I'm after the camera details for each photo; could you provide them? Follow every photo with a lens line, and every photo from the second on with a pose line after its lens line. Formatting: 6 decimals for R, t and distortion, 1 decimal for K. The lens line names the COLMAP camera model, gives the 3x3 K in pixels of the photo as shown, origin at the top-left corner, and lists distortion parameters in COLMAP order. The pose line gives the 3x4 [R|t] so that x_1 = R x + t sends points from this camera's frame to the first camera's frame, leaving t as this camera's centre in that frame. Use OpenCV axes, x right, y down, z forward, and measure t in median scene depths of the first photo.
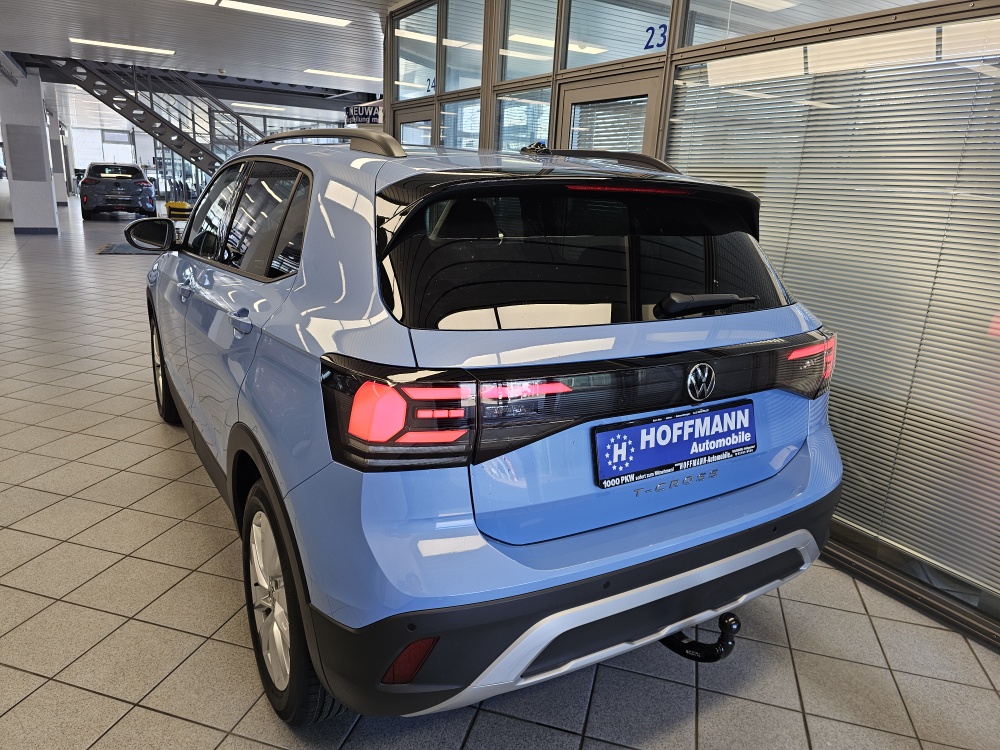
lens RADIAL K [[671.2, 0, 498.8], [0, 671.2, 368.2], [0, 0, 1]] dist [0.064884, -0.053415]
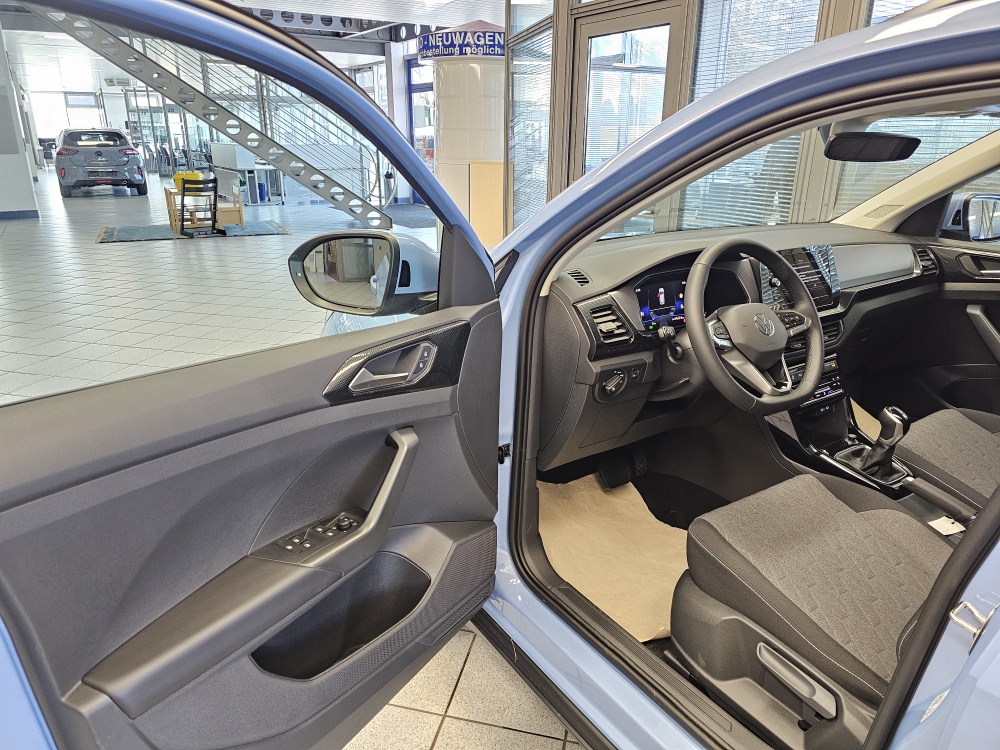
lens RADIAL K [[671.2, 0, 497.4], [0, 671.2, 366.6], [0, 0, 1]] dist [0.064884, -0.053415]
pose [[0.998291, -0.053023, 0.024560, -0.221677], [0.051383, 0.996678, 0.063190, -0.073161], [-0.027829, -0.061820, 0.997699, 0.266062]]
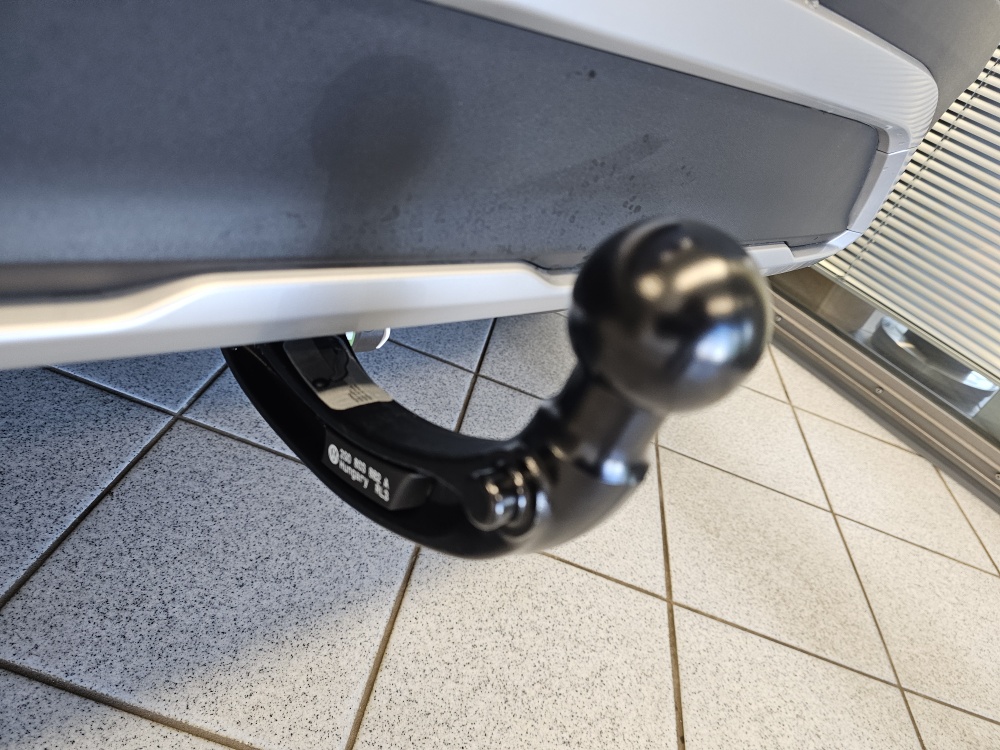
lens RADIAL K [[671.2, 0, 501.7], [0, 671.2, 372.6], [0, 0, 1]] dist [0.064884, -0.053415]
pose [[0.949486, 0.168426, 0.264781, 0.060343], [-0.251674, 0.912703, 0.321922, 0.074957], [-0.187447, -0.372299, 0.908987, 0.190268]]
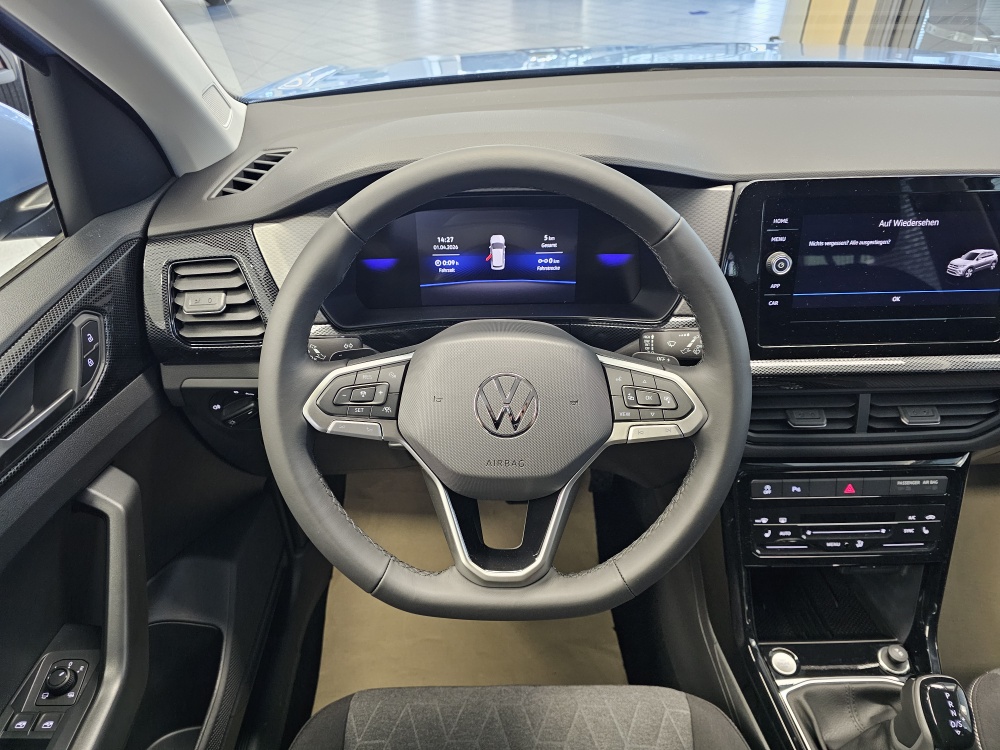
lens RADIAL K [[671.2, 0, 502.4], [0, 671.2, 373.5], [0, 0, 1]] dist [0.064884, -0.053415]
pose [[0.866951, 0.257058, -0.426985, -0.115933], [-0.085377, 0.920660, 0.380916, -0.098316], [0.491026, -0.293781, 0.820114, 0.393124]]
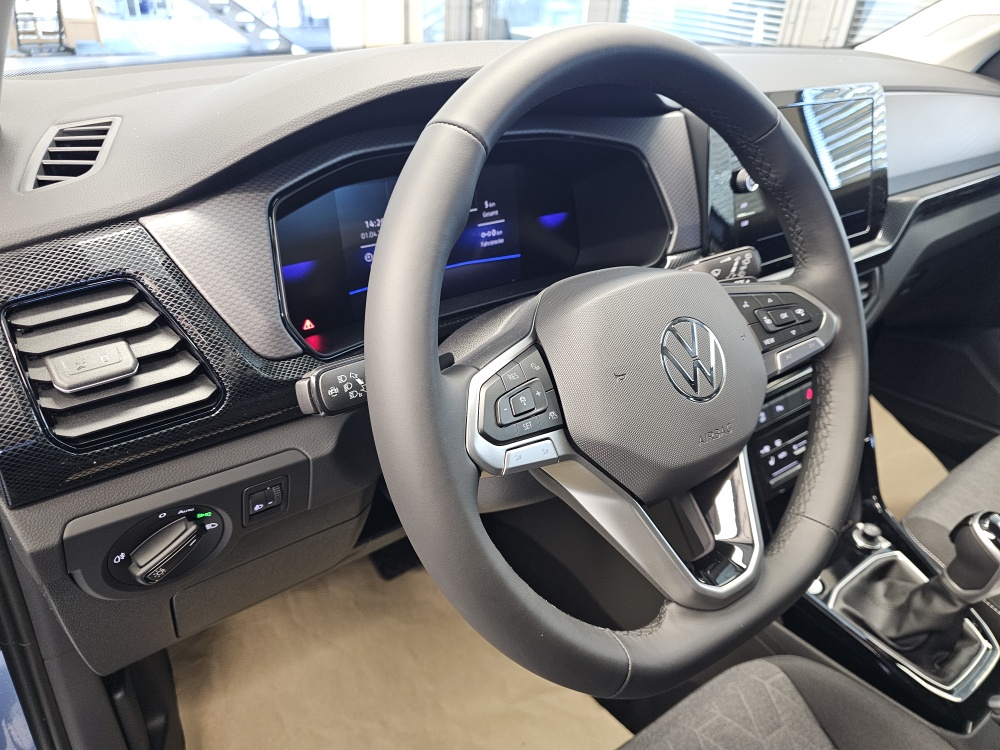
lens RADIAL K [[671.2, 0, 497.9], [0, 671.2, 377.9], [0, 0, 1]] dist [0.064884, -0.053415]
pose [[0.995829, -0.042365, 0.080803, -0.163165], [0.017573, 0.958134, 0.285781, -0.082897], [-0.089527, -0.283169, 0.954882, 0.400185]]
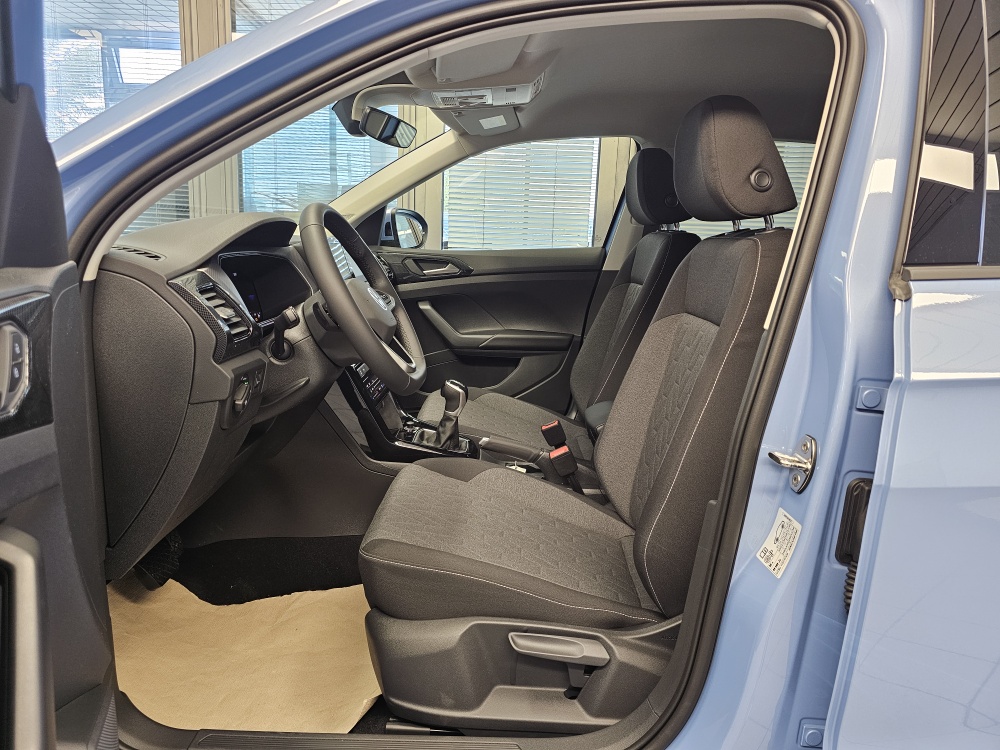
lens RADIAL K [[671.2, 0, 496.9], [0, 671.2, 367.2], [0, 0, 1]] dist [0.064884, -0.053415]
pose [[0.530248, -0.192254, 0.825758, -0.265303], [0.216449, 0.972374, 0.087400, -0.061099], [-0.819748, 0.132391, 0.557212, 0.337673]]
